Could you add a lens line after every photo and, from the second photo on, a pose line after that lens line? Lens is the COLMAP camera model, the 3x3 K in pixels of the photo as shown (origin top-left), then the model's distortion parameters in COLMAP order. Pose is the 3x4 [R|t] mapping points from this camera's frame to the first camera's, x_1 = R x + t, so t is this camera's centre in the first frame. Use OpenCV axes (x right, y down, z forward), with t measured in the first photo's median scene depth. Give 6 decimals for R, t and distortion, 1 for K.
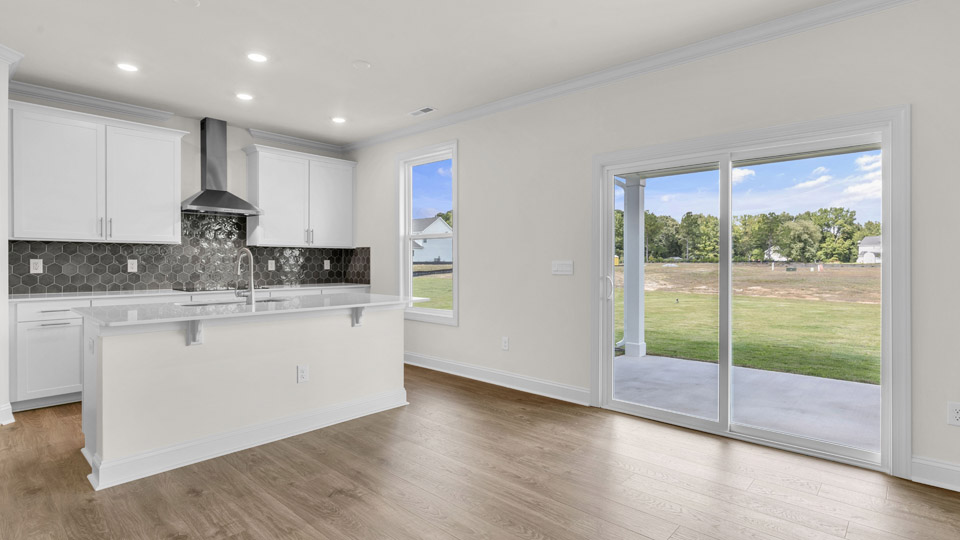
lens RADIAL K [[475.3, 0, 480.0], [0, 475.3, 270.0], [0, 0, 1]] dist [0.001870, 0.000348]
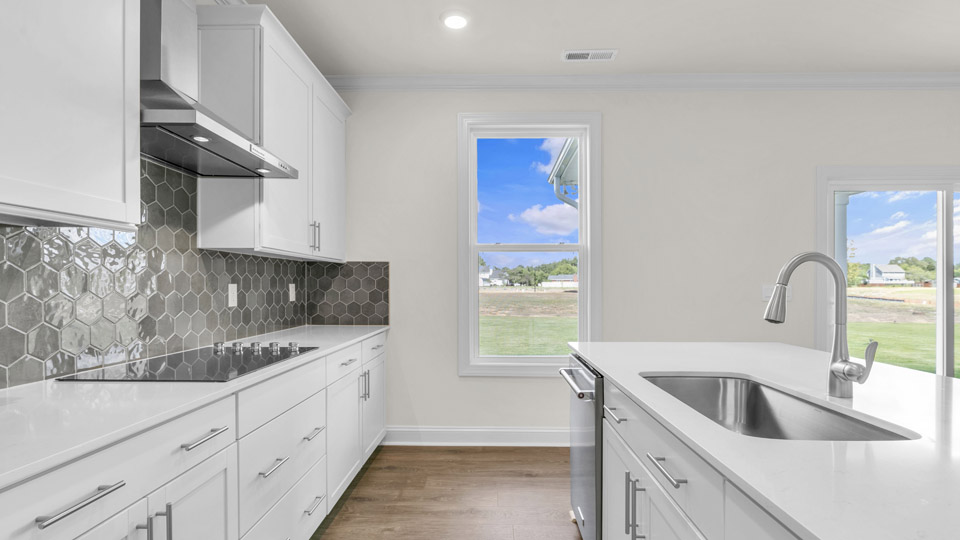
lens RADIAL K [[458.3, 0, 485.6], [0, 458.3, 282.5], [0, 0, 1]] dist [0.021240, 0.000639]
pose [[0.744321, 0.008483, 0.667768, -0.647148], [0.004431, 0.999835, -0.017641, -0.015449], [-0.667807, 0.016089, 0.744160, 0.611887]]
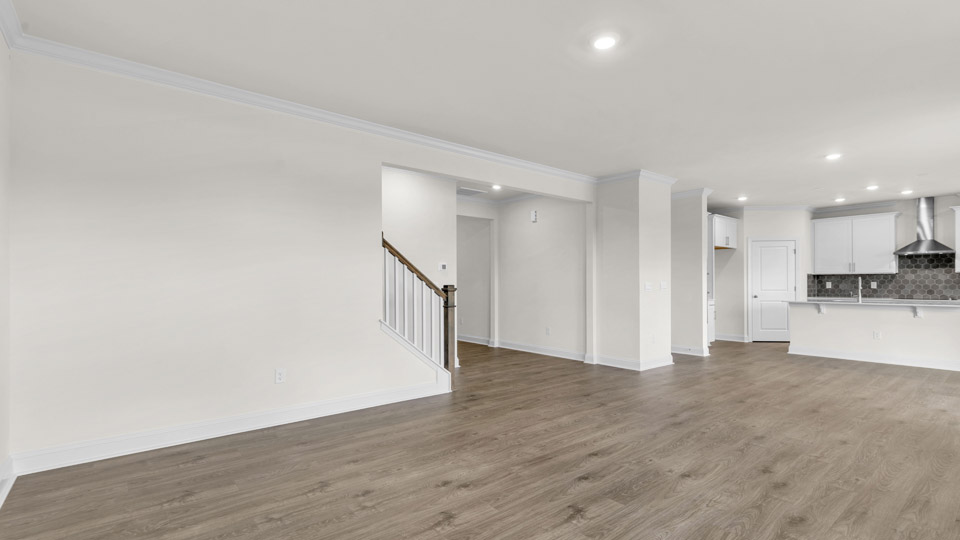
lens RADIAL K [[458.3, 0, 485.6], [0, 458.3, 282.5], [0, 0, 1]] dist [0.021240, 0.000639]
pose [[-0.119049, -0.005352, -0.992874, 1.309182], [-0.016105, 0.999864, -0.003459, 0.012013], [0.992758, 0.015579, -0.119119, -0.340334]]
